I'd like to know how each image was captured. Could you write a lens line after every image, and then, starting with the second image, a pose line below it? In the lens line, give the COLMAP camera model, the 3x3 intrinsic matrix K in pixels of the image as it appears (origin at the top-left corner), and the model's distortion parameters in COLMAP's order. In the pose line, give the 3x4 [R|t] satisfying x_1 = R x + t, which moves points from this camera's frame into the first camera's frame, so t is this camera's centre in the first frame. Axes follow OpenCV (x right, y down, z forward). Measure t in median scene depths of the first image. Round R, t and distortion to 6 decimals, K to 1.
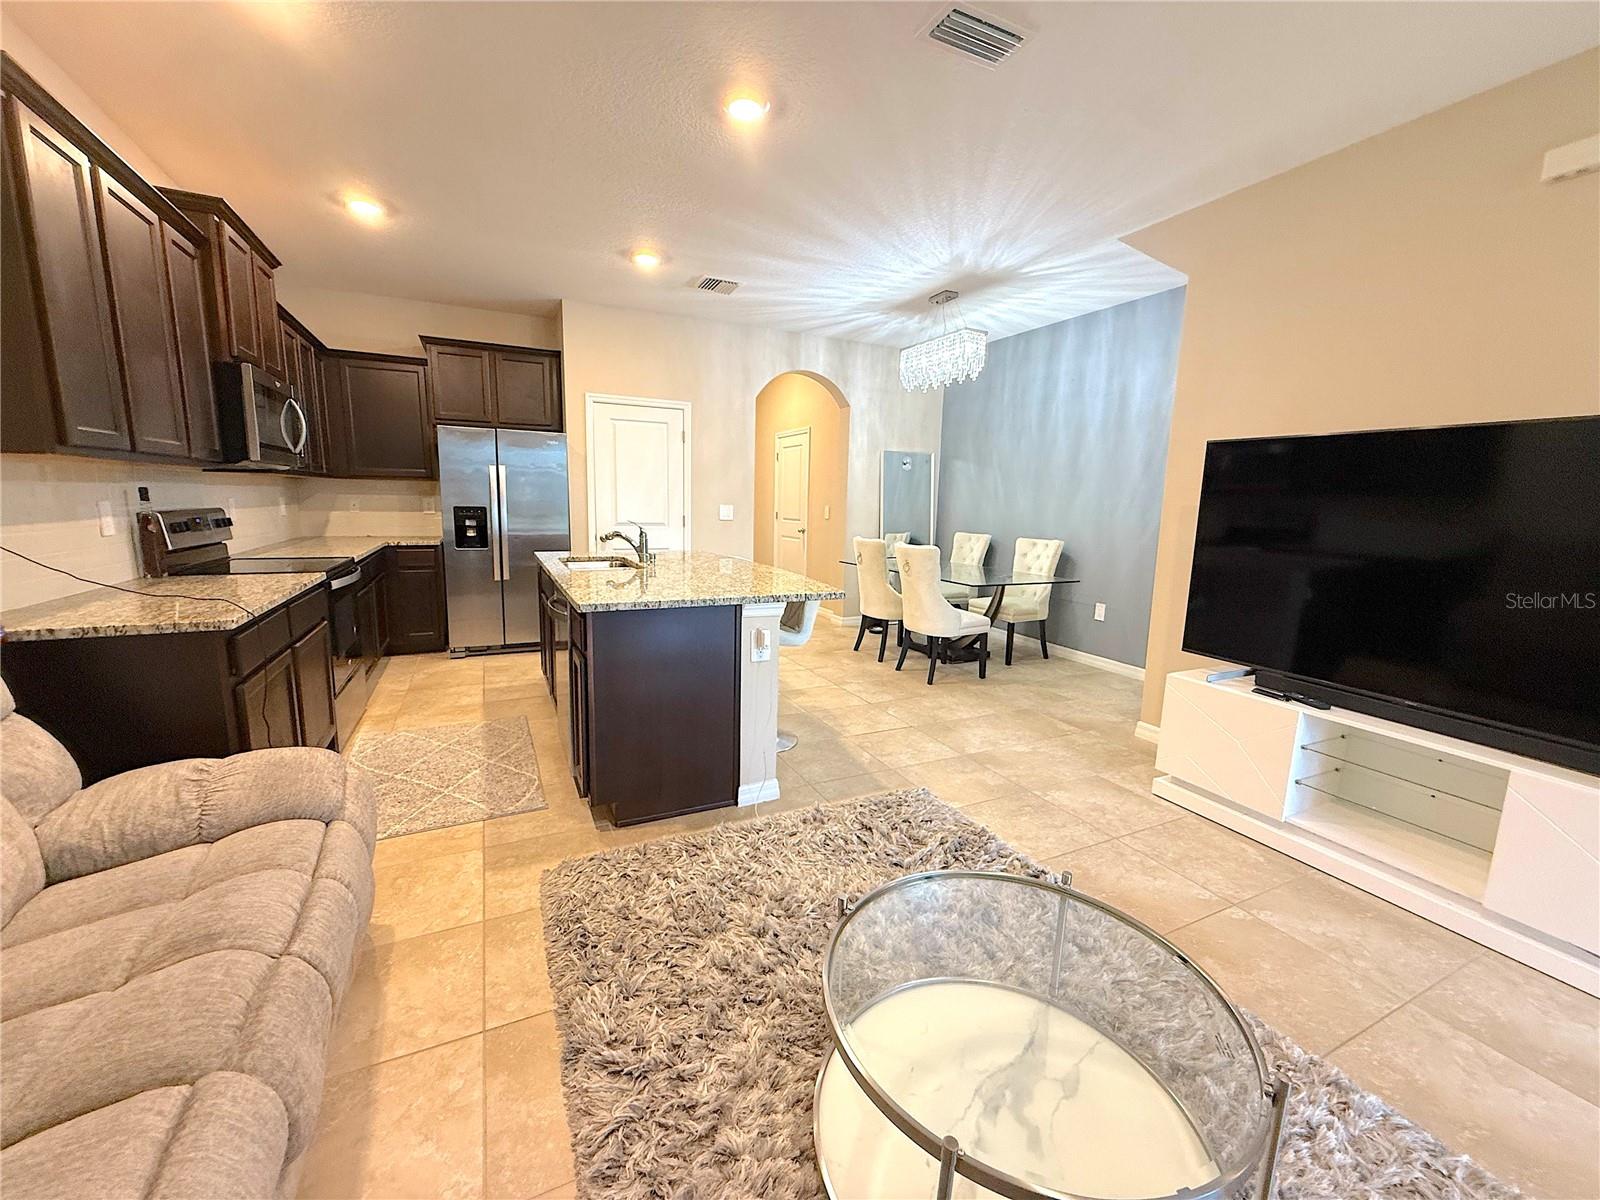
lens RADIAL K [[636.4, 0, 798.6], [0, 636.4, 593.0], [0, 0, 1]] dist [-0.000952, 0.000122]
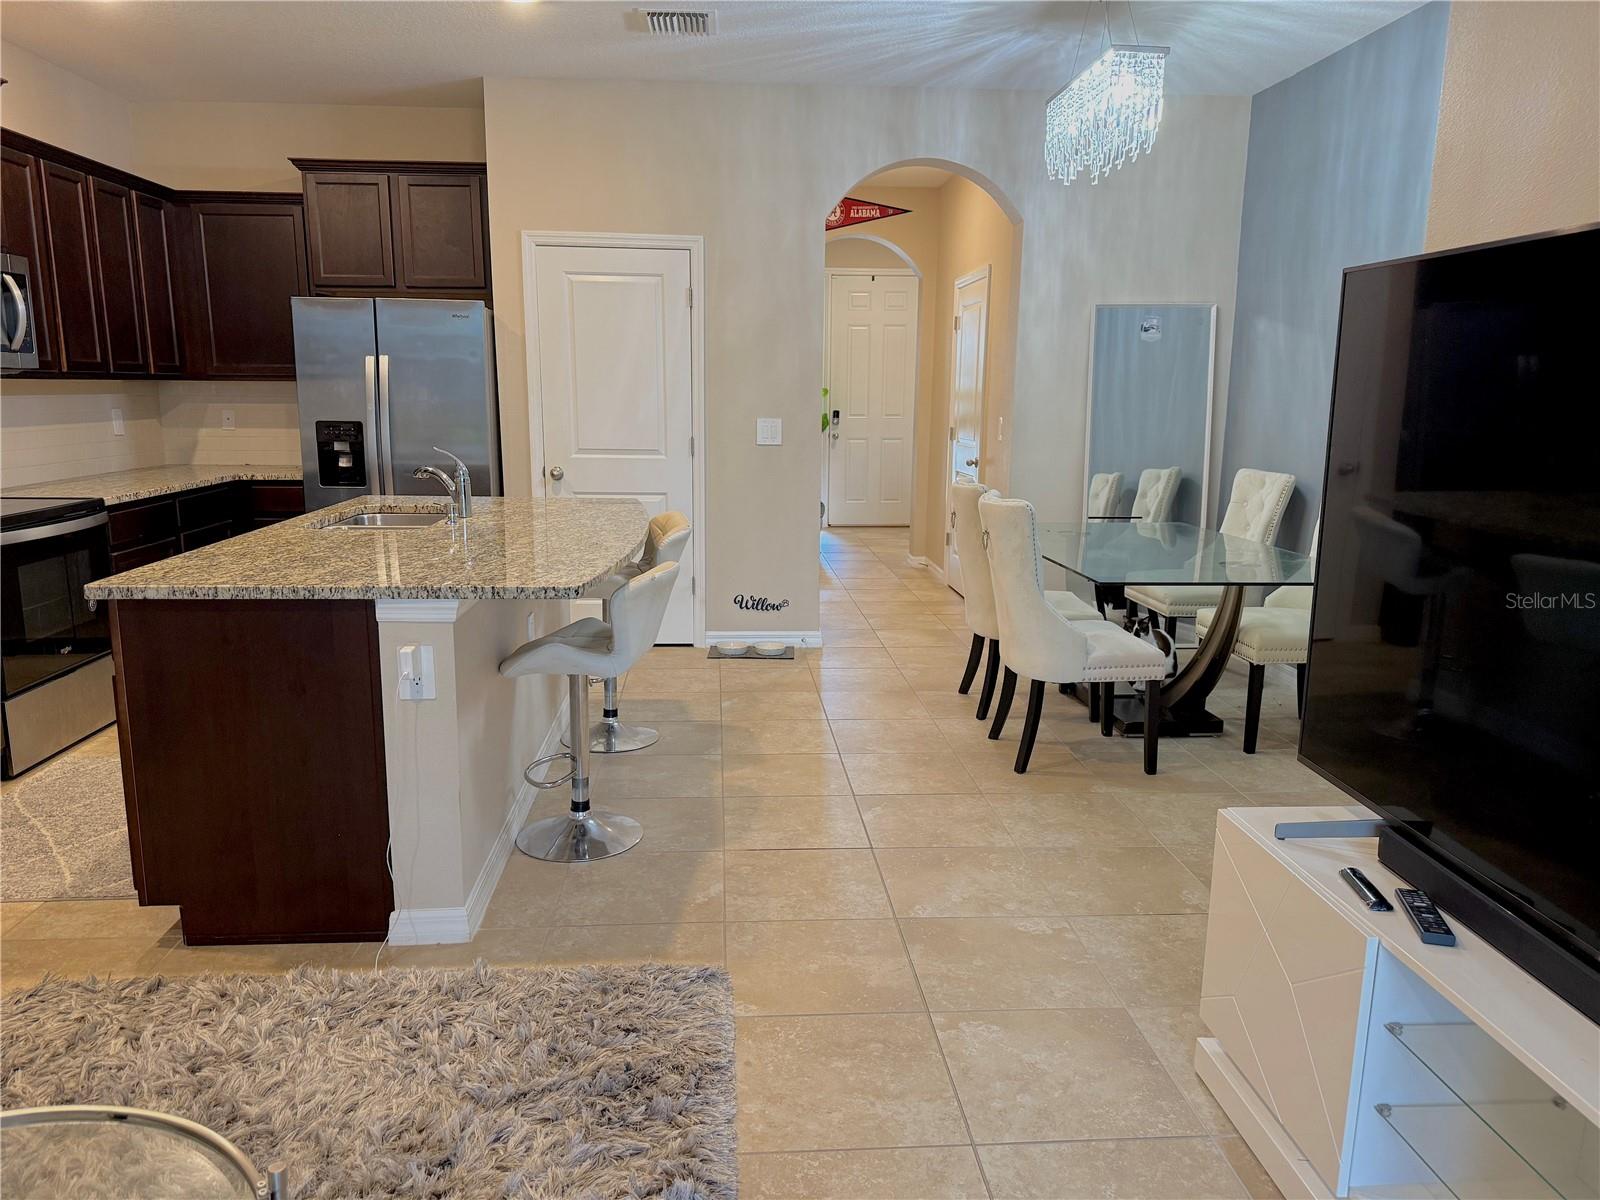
lens RADIAL K [[1120.8, 0, 796.0], [0, 1120.8, 605.8], [0, 0, 1]] dist [0.030785, -0.019822]
pose [[0.928077, 0.057591, -0.367907, 0.348309], [-0.043559, 0.997976, 0.046339, -0.022114], [0.369831, -0.026981, 0.928707, 0.102614]]
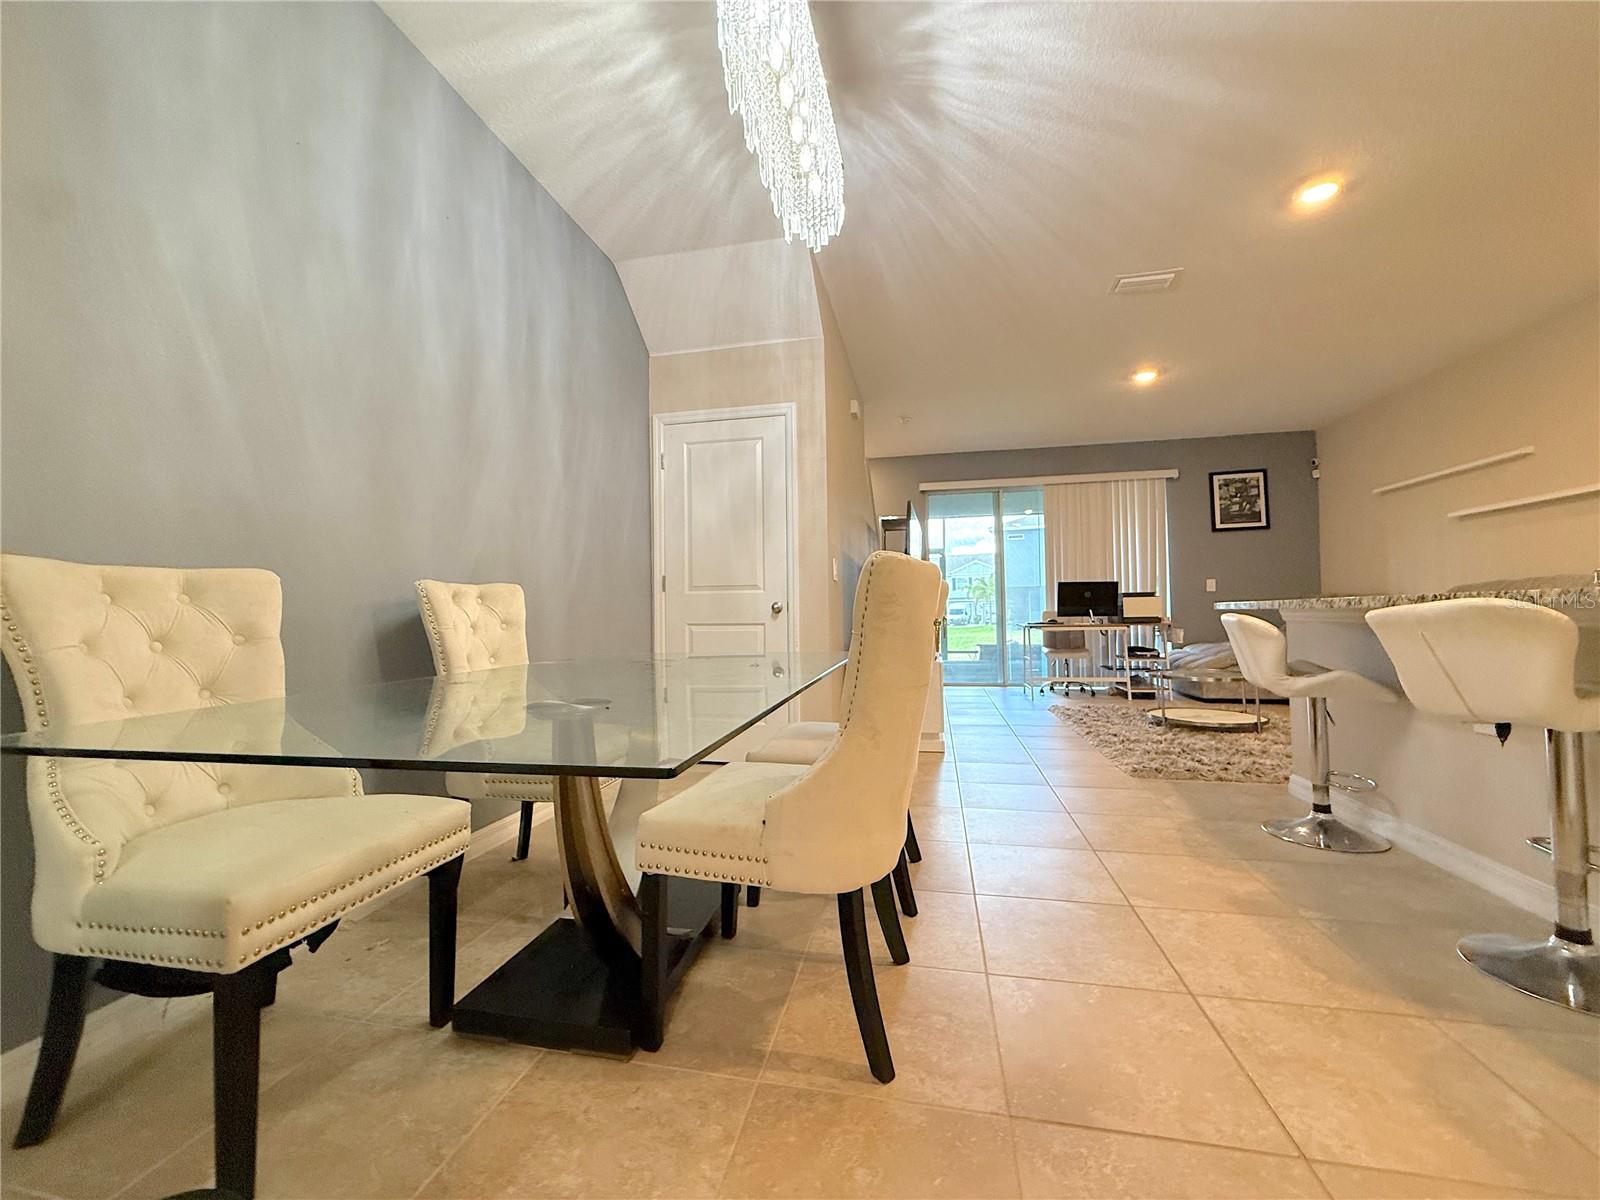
lens RADIAL K [[636.4, 0, 796.3], [0, 636.4, 597.7], [0, 0, 1]] dist [-0.000952, 0.000122]
pose [[-0.786753, 0.003874, 0.617255, -0.023925], [0.086256, 0.990859, 0.103723, -0.112629], [-0.611211, 0.134847, -0.779896, 1.357631]]
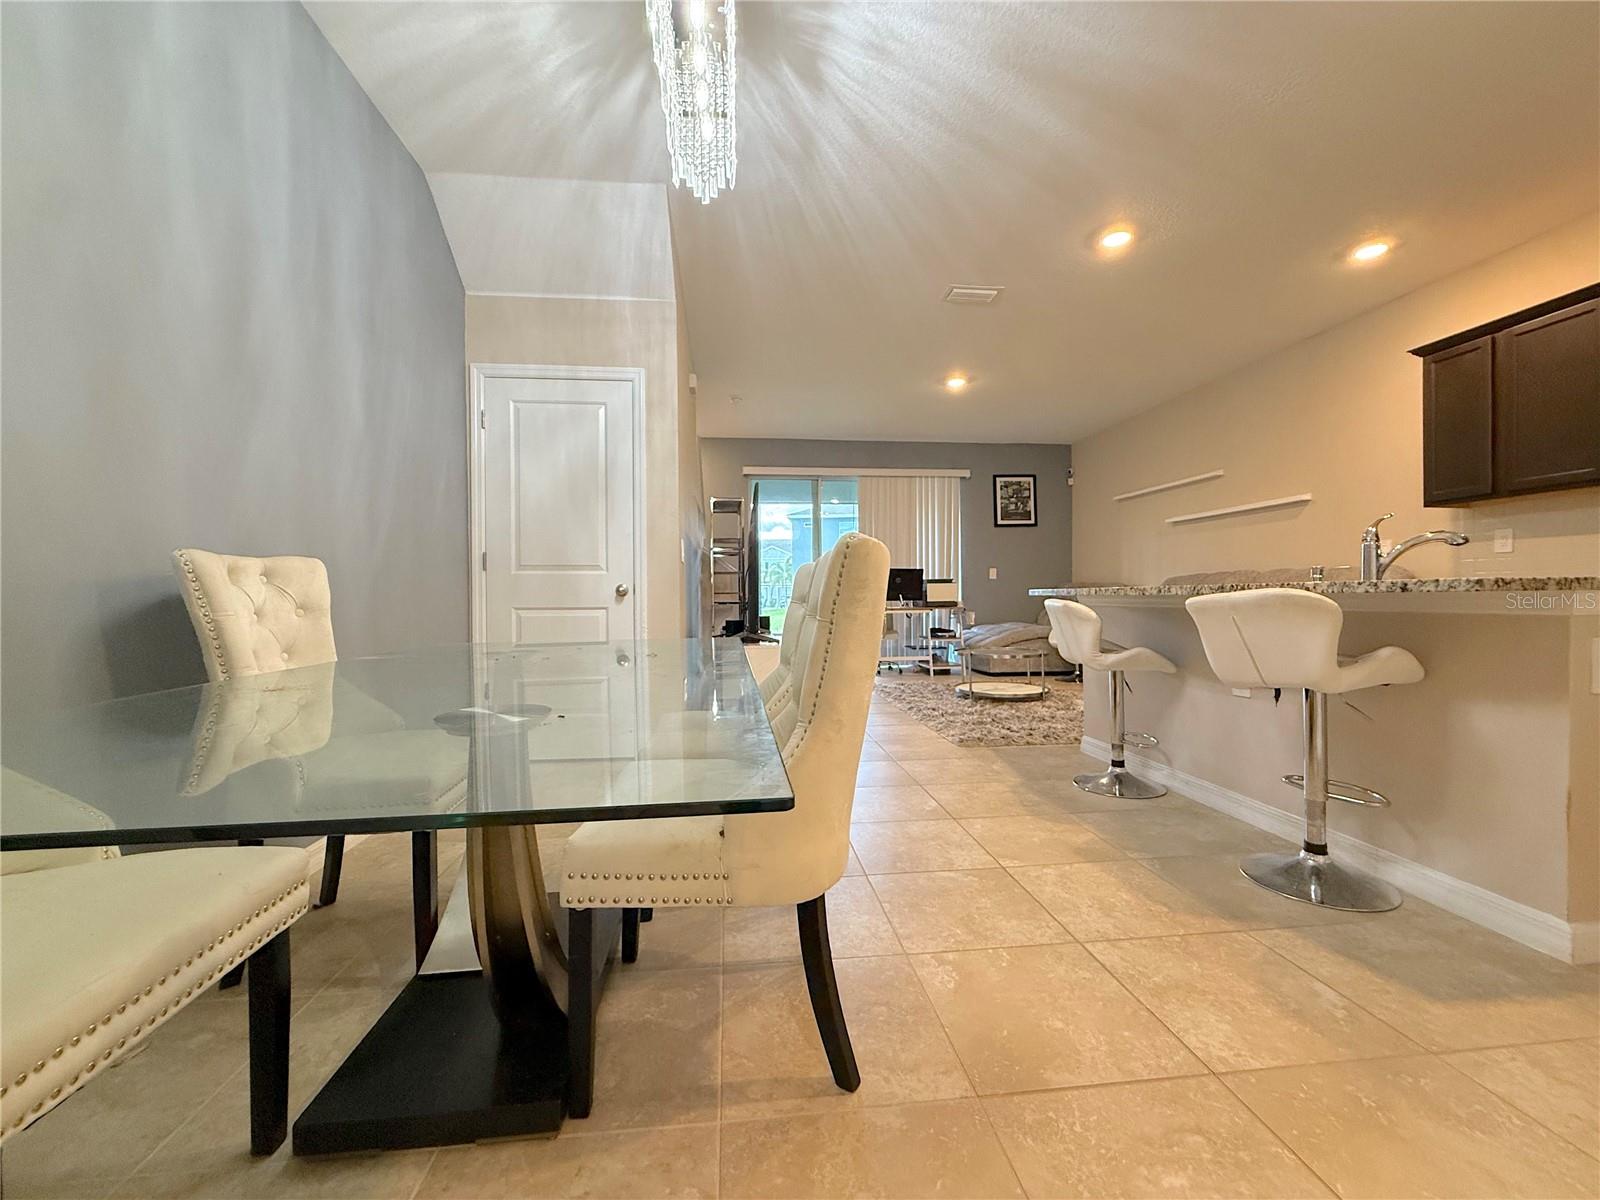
lens RADIAL K [[636.4, 0, 796.2], [0, 636.4, 597.4], [0, 0, 1]] dist [-0.000952, 0.000122]
pose [[-0.940165, -0.016333, 0.340327, 0.045012], [0.036849, 0.988118, 0.149218, -0.113825], [-0.338720, 0.152830, -0.928392, 1.367057]]
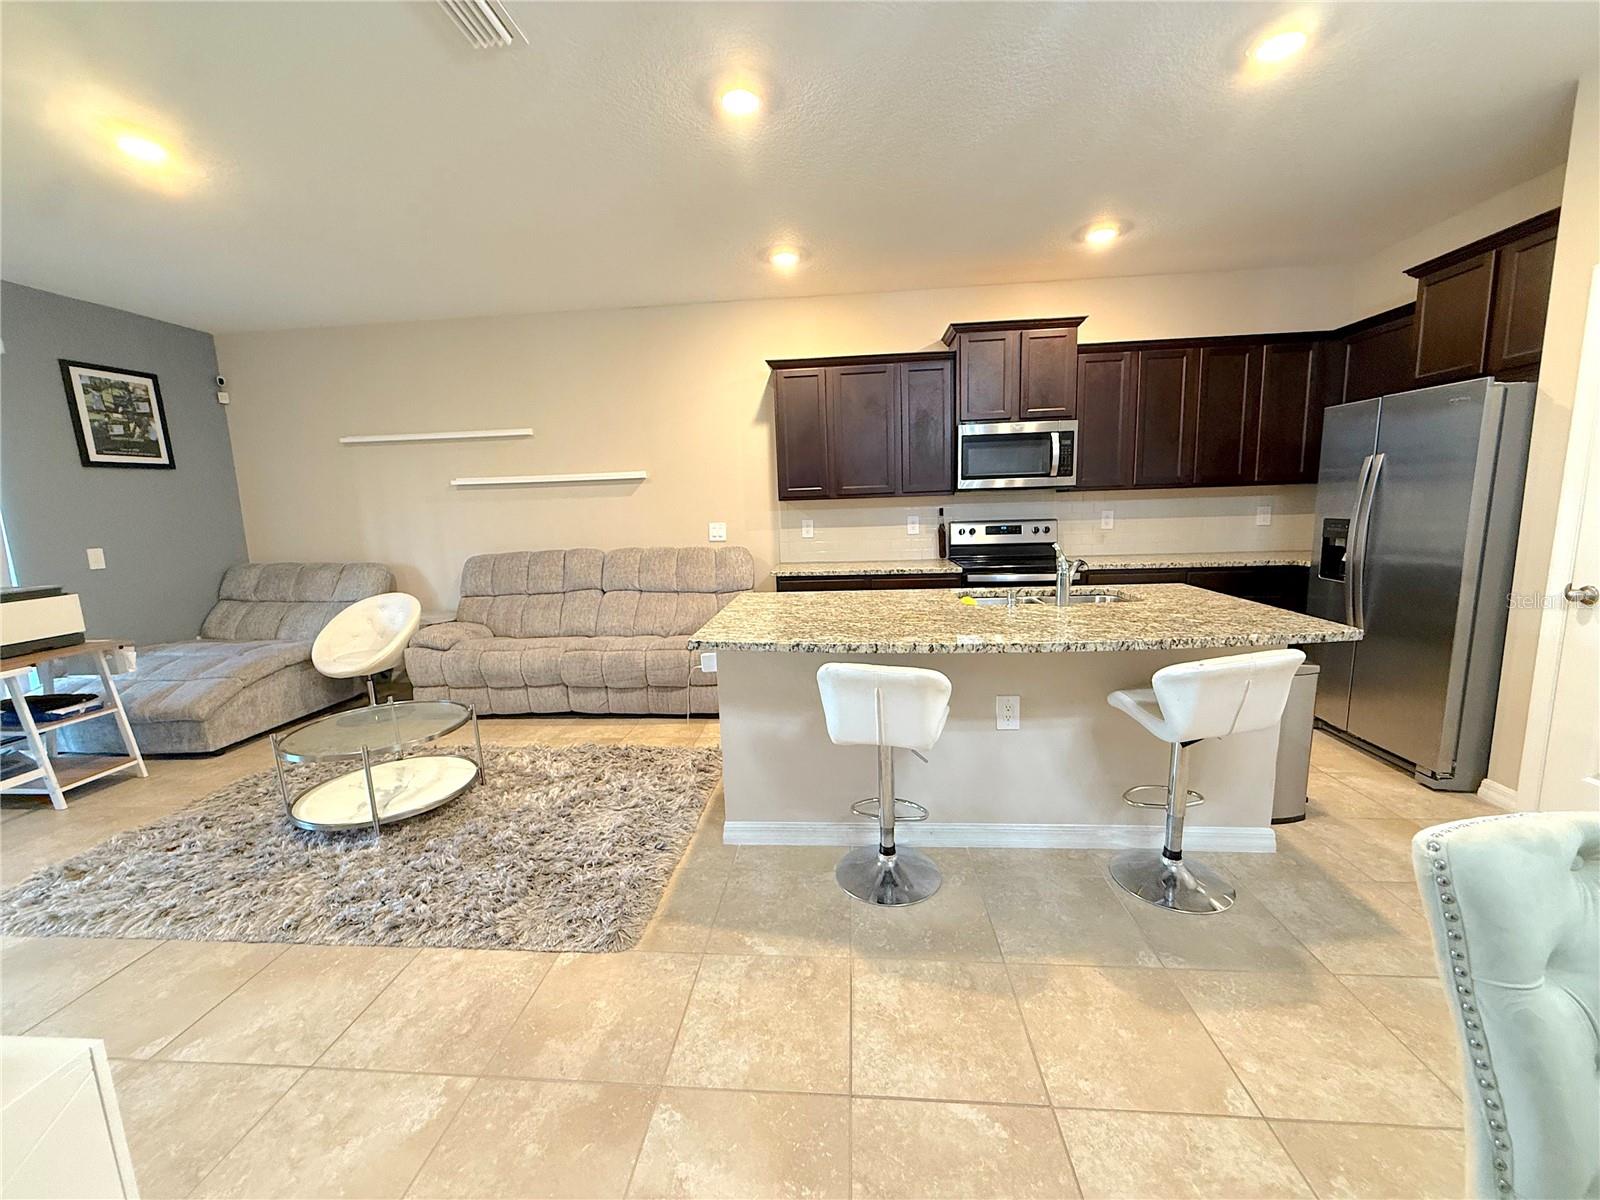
lens RADIAL K [[636.4, 0, 792.6], [0, 636.4, 600.2], [0, 0, 1]] dist [-0.000952, 0.000122]
pose [[-0.516197, 0.123194, -0.847564, 0.385615], [-0.106474, 0.972694, 0.206229, -0.130904], [0.849826, 0.196698, -0.488984, 0.859424]]
